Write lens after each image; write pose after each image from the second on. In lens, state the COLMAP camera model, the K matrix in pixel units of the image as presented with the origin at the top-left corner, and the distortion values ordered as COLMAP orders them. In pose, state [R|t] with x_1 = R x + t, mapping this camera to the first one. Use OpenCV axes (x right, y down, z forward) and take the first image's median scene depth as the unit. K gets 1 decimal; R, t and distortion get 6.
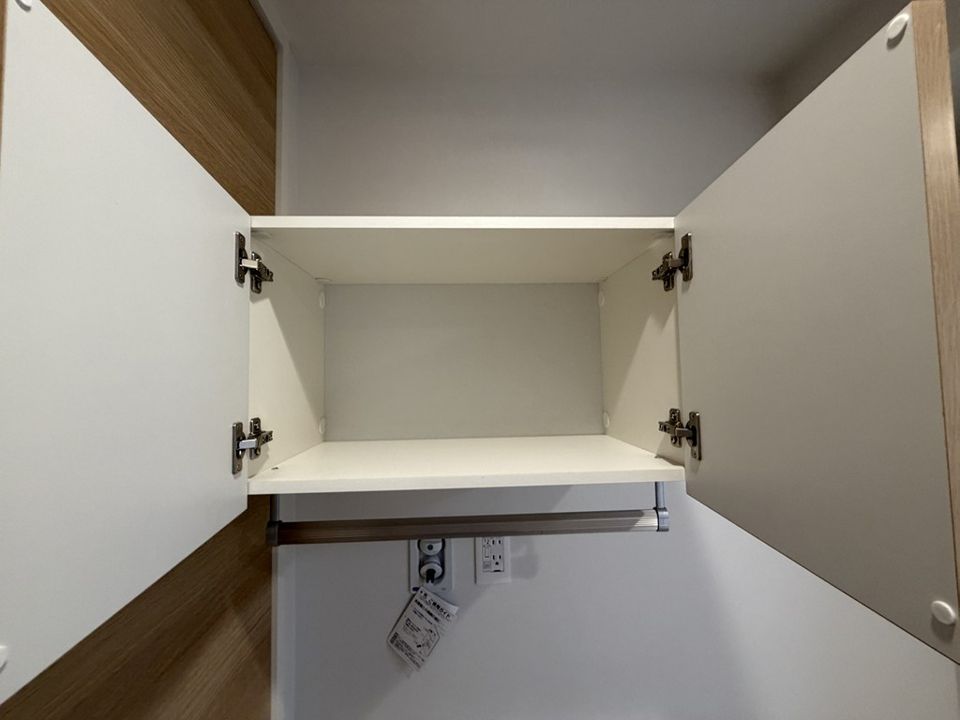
lens RADIAL K [[384.8, 0, 473.2], [0, 384.8, 358.1], [0, 0, 1]] dist [-0.000373, 0.000558]
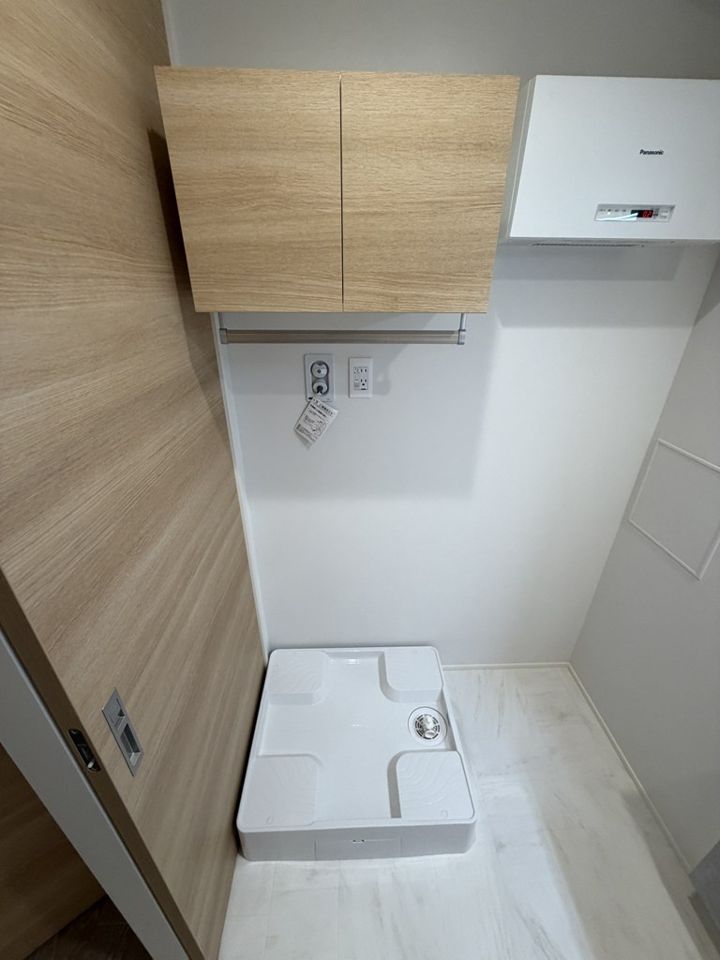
lens RADIAL K [[384.8, 0, 361.0], [0, 384.8, 479.2], [0, 0, 1]] dist [-0.000373, 0.000558]
pose [[0.999518, 0.030614, -0.005238, 0.072987], [-0.024133, 0.871673, 0.489494, 0.118472], [0.019551, -0.489132, 0.871991, -0.511898]]
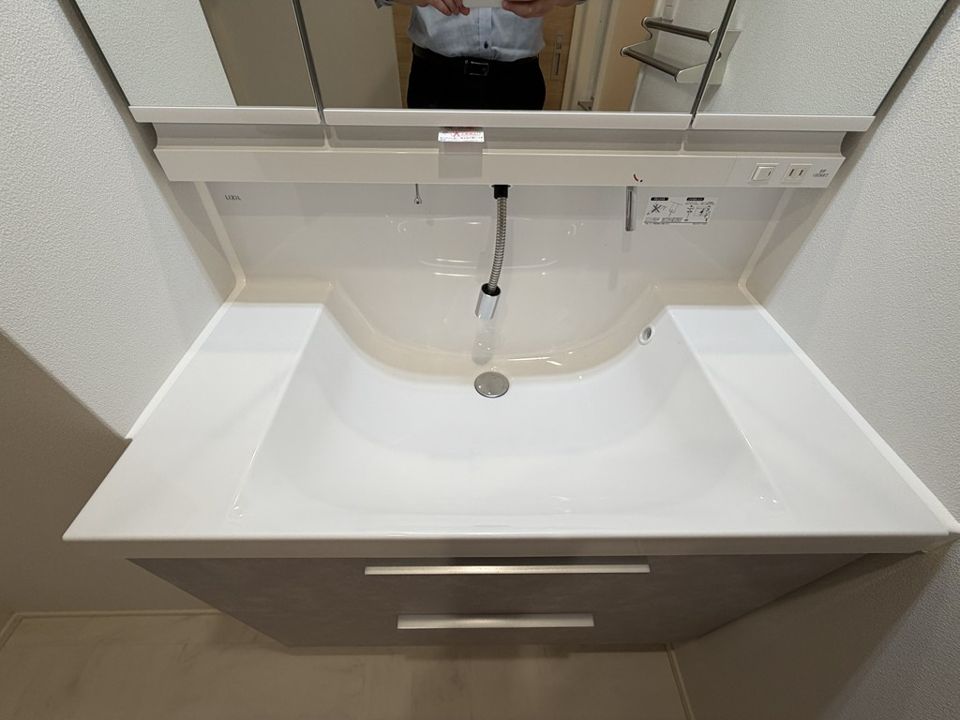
lens RADIAL K [[384.8, 0, 475.0], [0, 384.8, 360.6], [0, 0, 1]] dist [-0.000373, 0.000558]
pose [[0.041339, -0.689242, 0.723351, 1.076720], [-0.061212, 0.720863, 0.690369, 0.628276], [-0.997268, -0.072817, -0.012390, -0.438323]]
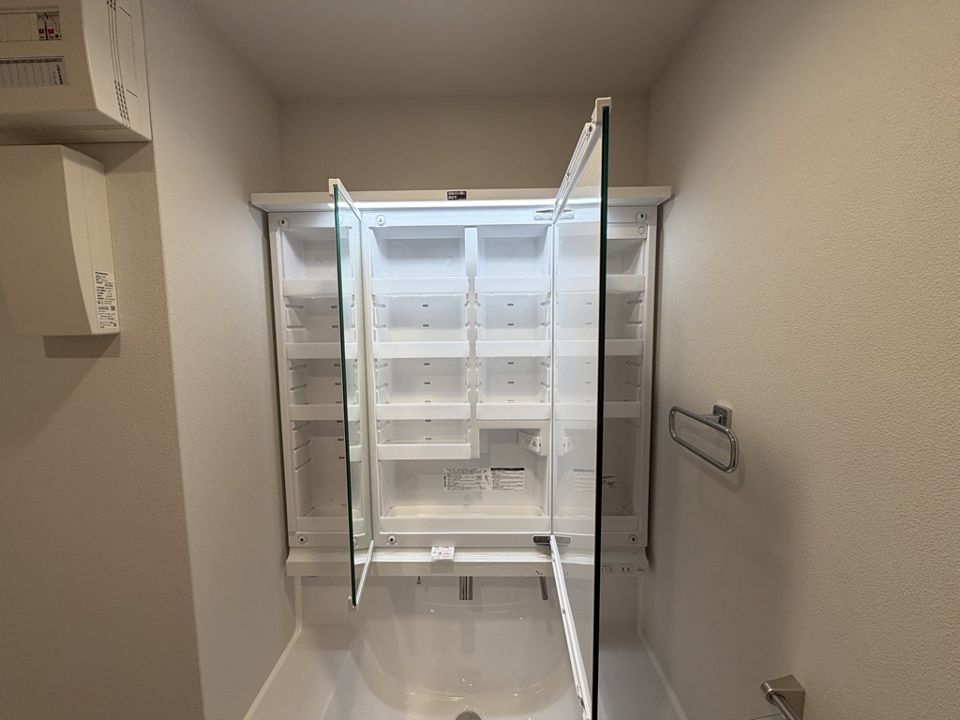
lens RADIAL K [[384.8, 0, 475.2], [0, 384.8, 361.3], [0, 0, 1]] dist [-0.000373, 0.000558]
pose [[0.073777, -0.084631, 0.993677, 0.619901], [-0.035852, 0.995523, 0.087451, 0.077199], [-0.996630, -0.042077, 0.070413, -0.560965]]
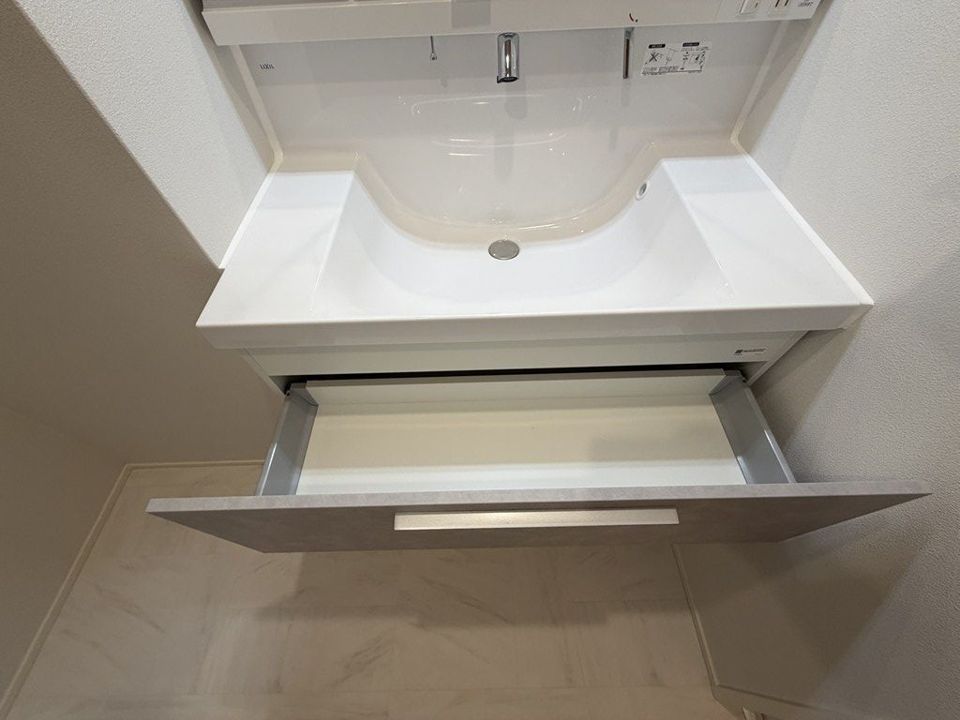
lens RADIAL K [[384.8, 0, 475.1], [0, 384.8, 360.1], [0, 0, 1]] dist [-0.000373, 0.000558]
pose [[0.039301, -0.805339, 0.591511, 0.821378], [-0.014969, 0.591427, 0.806219, 0.643134], [-0.999115, -0.040540, 0.011189, -0.440129]]
